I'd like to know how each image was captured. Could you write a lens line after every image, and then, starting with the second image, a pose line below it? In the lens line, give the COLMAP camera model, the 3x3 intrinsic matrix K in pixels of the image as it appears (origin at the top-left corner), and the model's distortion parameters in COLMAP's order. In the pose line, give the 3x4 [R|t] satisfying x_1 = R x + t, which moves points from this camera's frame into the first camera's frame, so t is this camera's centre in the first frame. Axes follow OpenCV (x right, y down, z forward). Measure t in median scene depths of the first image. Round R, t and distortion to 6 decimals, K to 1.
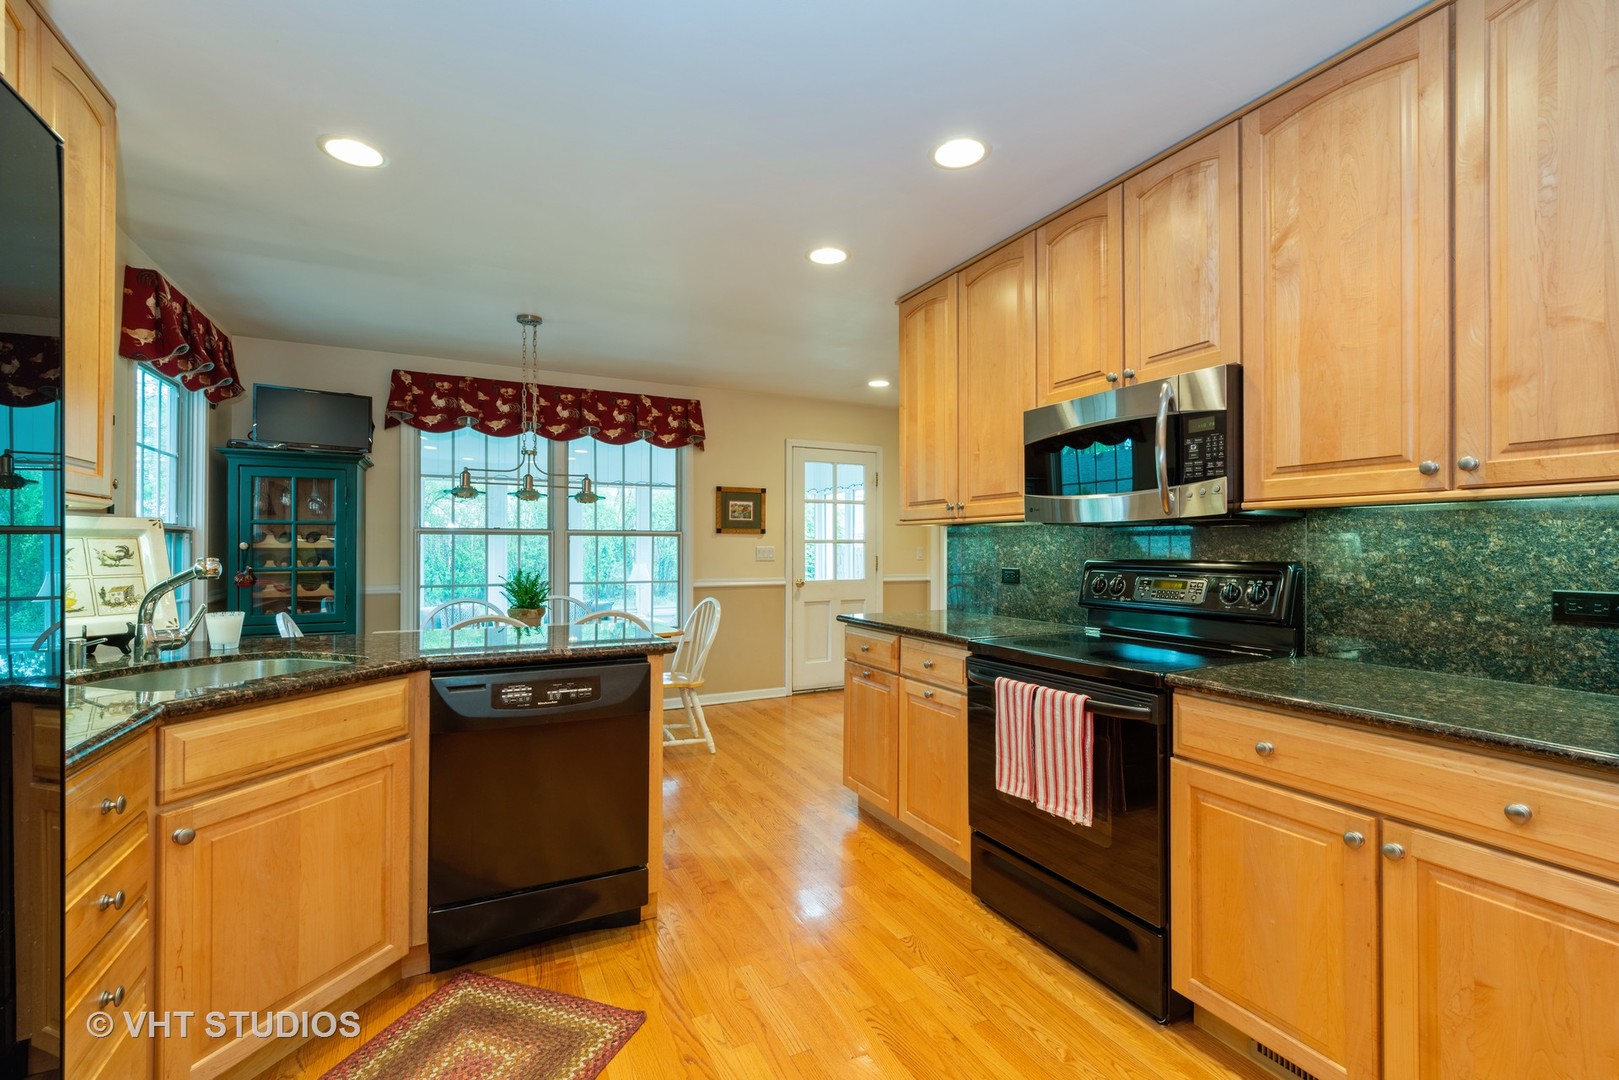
lens RADIAL K [[699.1, 0, 810.2], [0, 699.1, 543.3], [0, 0, 1]] dist [0.000386, 0.000062]
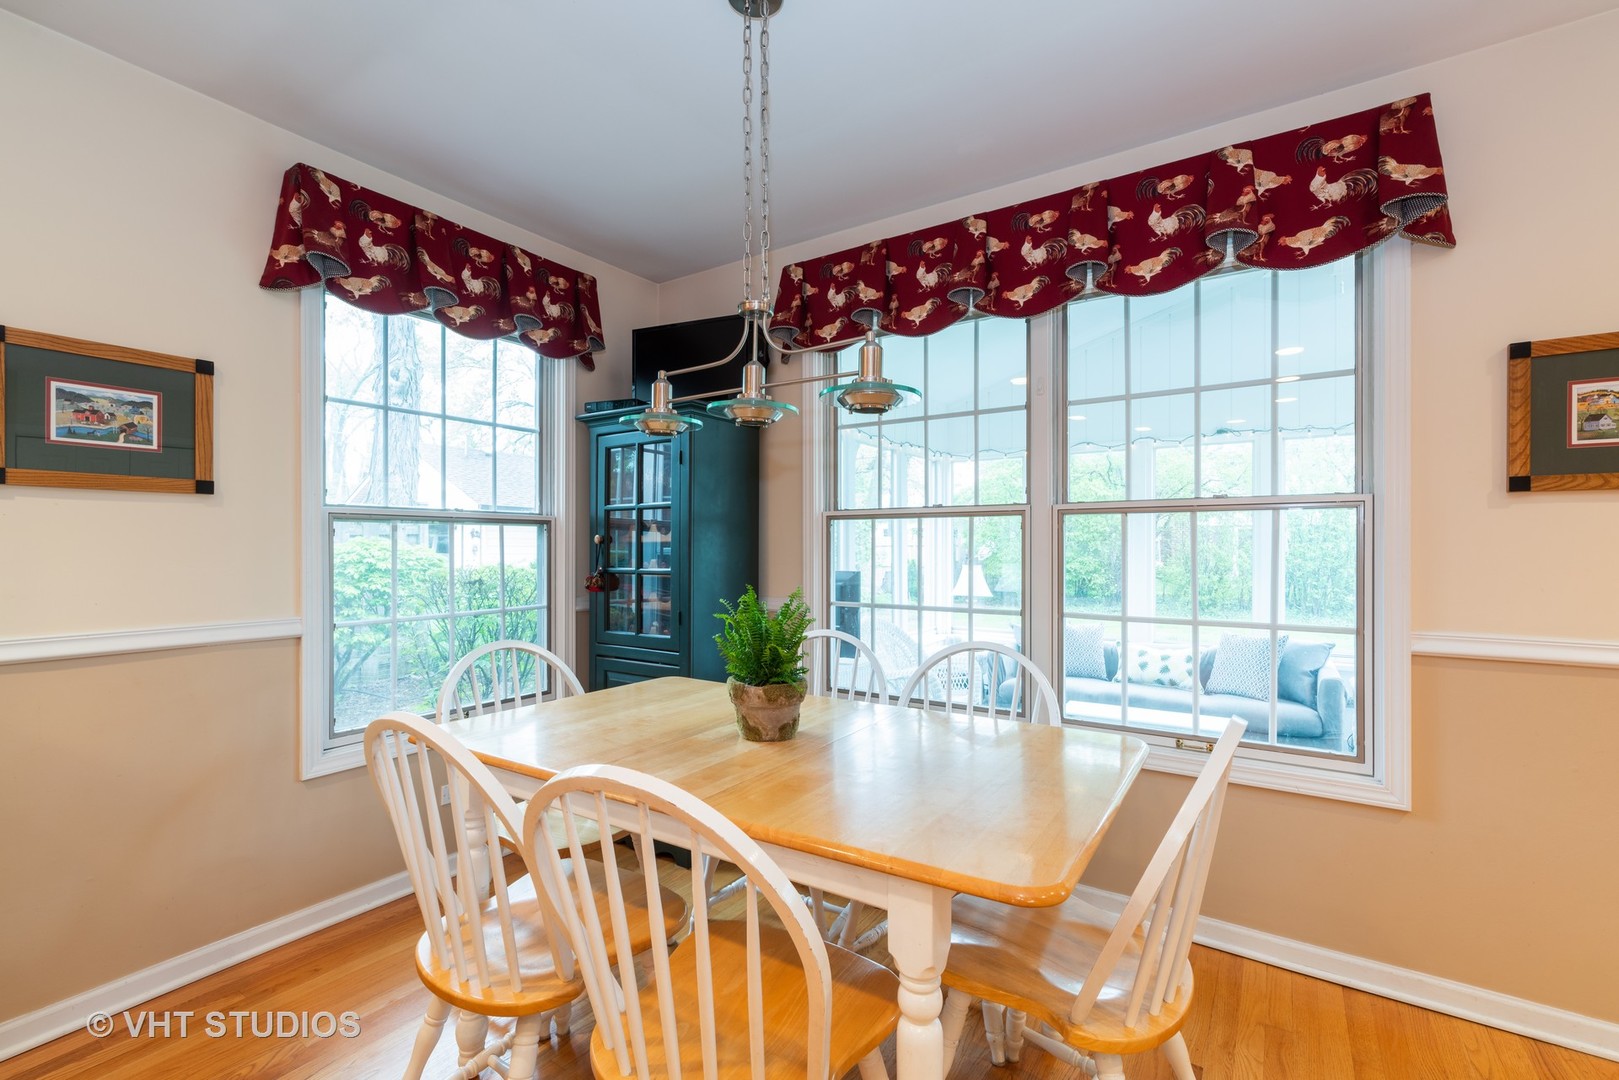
lens RADIAL K [[699.1, 0, 814.3], [0, 699.1, 543.4], [0, 0, 1]] dist [0.000386, 0.000062]
pose [[0.504817, -0.004079, -0.863217, -0.020076], [0.009208, 0.999957, 0.000660, 0.006290], [0.863177, -0.008282, 0.504833, 0.591375]]
